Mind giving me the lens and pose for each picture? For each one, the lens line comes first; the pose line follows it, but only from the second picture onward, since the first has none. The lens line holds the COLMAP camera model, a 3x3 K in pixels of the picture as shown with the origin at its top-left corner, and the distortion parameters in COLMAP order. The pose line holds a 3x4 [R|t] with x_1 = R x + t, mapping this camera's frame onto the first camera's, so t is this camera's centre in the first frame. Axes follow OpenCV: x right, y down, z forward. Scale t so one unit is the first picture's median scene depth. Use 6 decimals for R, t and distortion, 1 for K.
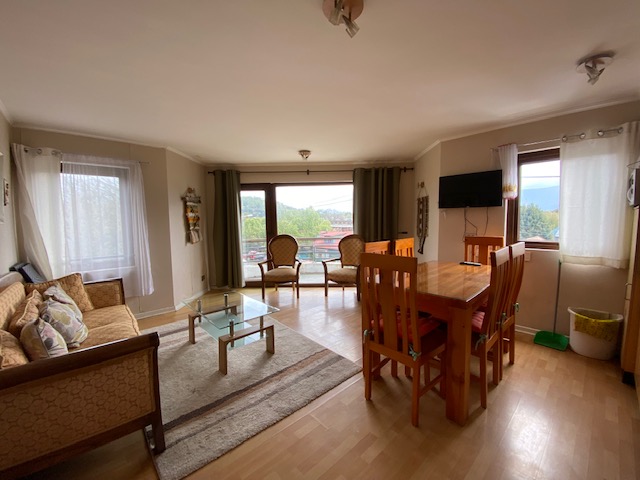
lens RADIAL K [[259.3, 0, 320.0], [0, 259.3, 240.0], [0, 0, 1]] dist [0.046336, -0.029215]
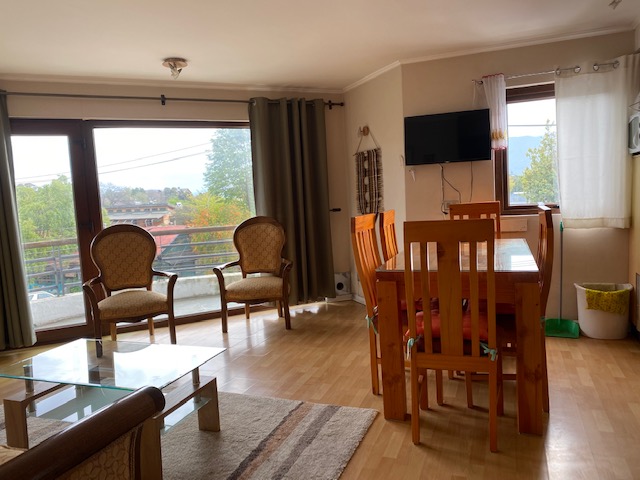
lens RADIAL K [[497.3, 0, 320.0], [0, 497.3, 240.0], [0, 0, 1]] dist [0.031940, -0.004604]
pose [[0.895084, -0.075663, 0.439432, -0.277483], [0.077032, 0.996920, 0.014746, 0.027817], [-0.439194, 0.020651, 0.898155, -0.019925]]
